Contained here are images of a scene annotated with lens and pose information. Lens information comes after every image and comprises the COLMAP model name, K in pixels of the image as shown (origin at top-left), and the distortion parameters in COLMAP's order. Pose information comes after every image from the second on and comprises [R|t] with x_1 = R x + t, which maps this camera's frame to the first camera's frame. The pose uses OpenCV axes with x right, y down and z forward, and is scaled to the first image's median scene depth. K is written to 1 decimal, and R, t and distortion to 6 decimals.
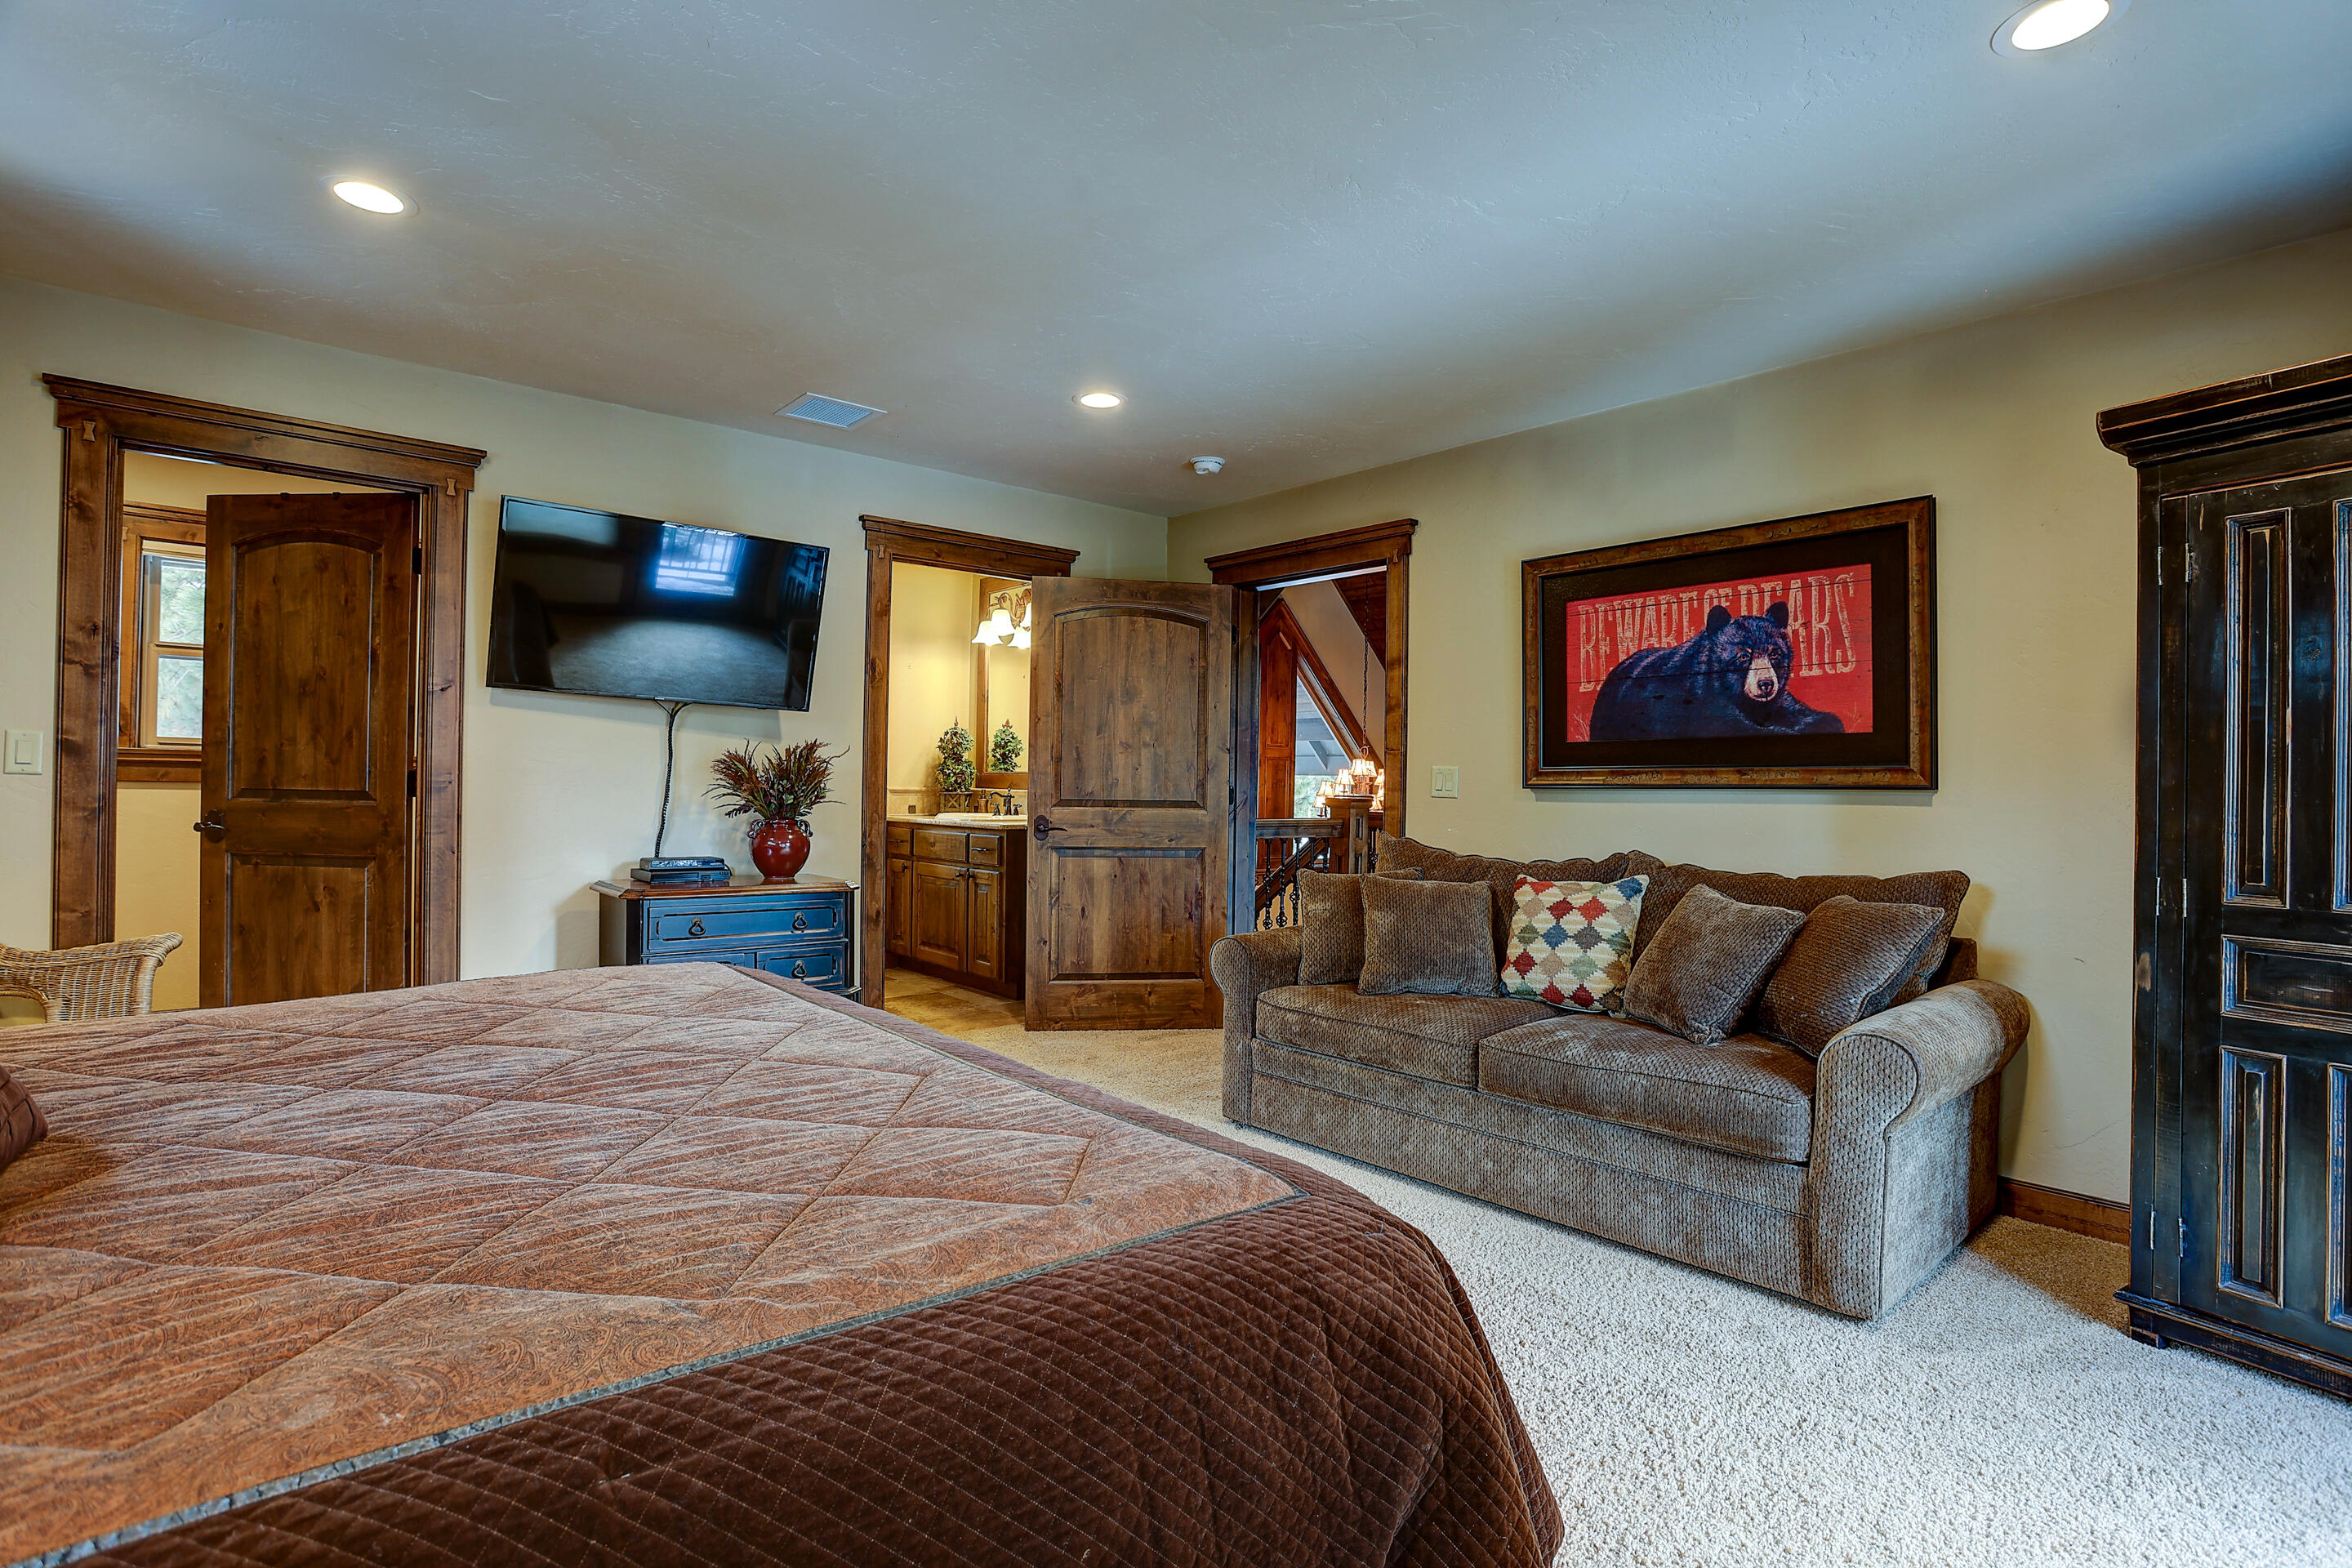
lens RADIAL K [[1141.0, 0, 1175.5], [0, 1141.0, 779.9], [0, 0, 1]] dist [-0.058944, 0.015249]
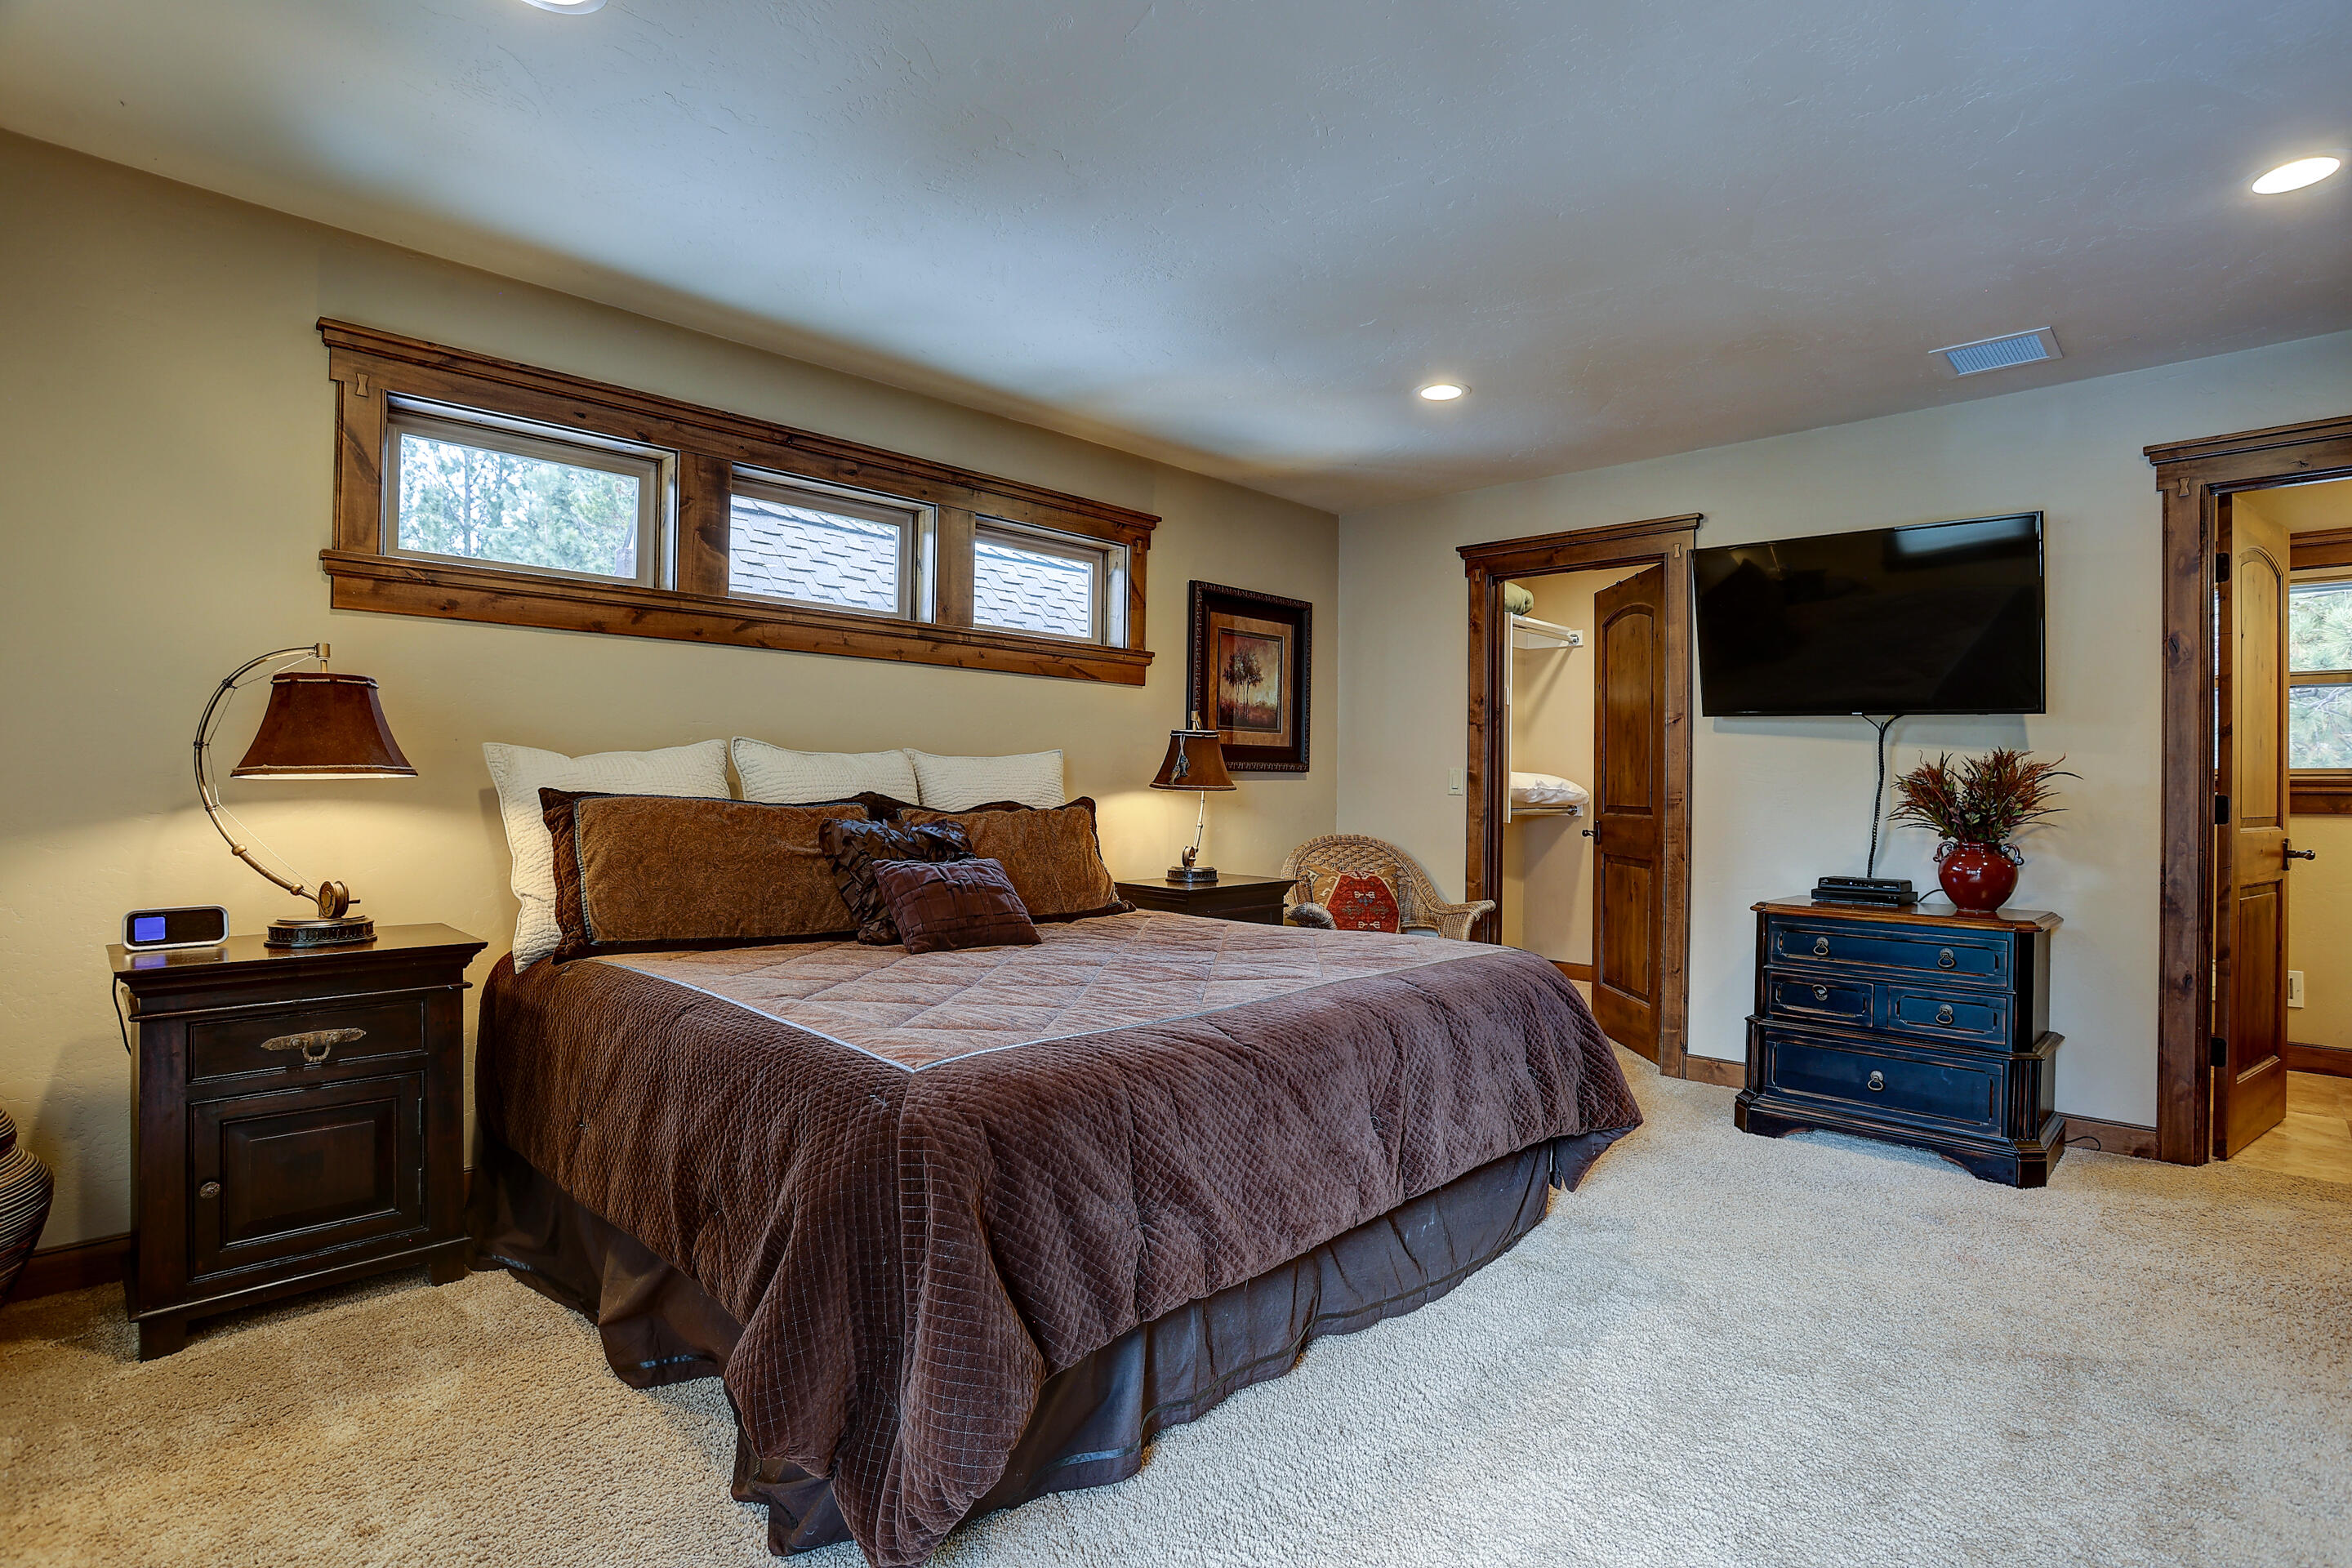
lens RADIAL K [[1141.0, 0, 1193.3], [0, 1141.0, 772.9], [0, 0, 1]] dist [-0.058944, 0.015249]
pose [[0.096368, -0.026181, -0.995001, 0.486323], [-0.000567, 0.999652, -0.026359, 0.005265], [0.995346, 0.003104, 0.096320, 0.370808]]
